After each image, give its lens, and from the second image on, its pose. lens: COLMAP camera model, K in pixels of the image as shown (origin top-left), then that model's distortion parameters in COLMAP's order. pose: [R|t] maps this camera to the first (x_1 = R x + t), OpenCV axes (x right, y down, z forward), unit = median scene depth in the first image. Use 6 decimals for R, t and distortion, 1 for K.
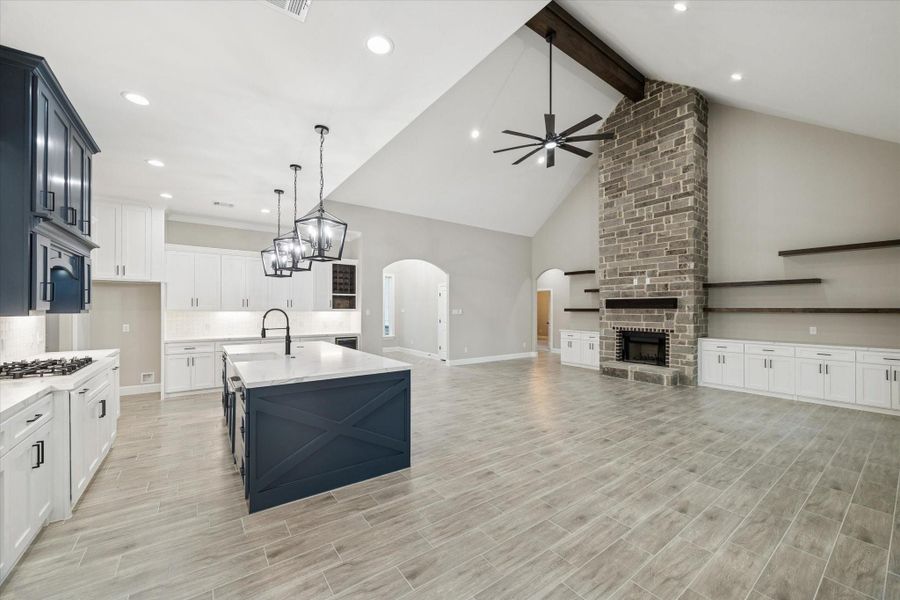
lens RADIAL K [[350.5, 0, 450.0], [0, 350.5, 300.0], [0, 0, 1]] dist [-0.000915, -0.000205]
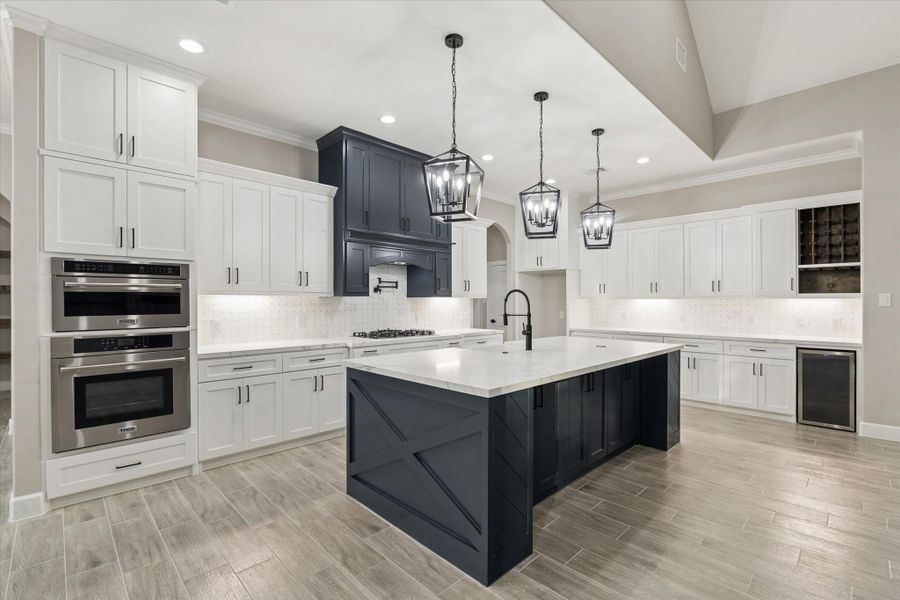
lens RADIAL K [[405.5, 0, 450.0], [0, 405.5, 300.0], [0, 0, 1]] dist [-0.002058, -0.000260]
pose [[0.149763, -0.006319, -0.988702, 0.379980], [0.022889, 0.999734, -0.002922, 0.046114], [0.988457, -0.022192, 0.149868, 0.699826]]
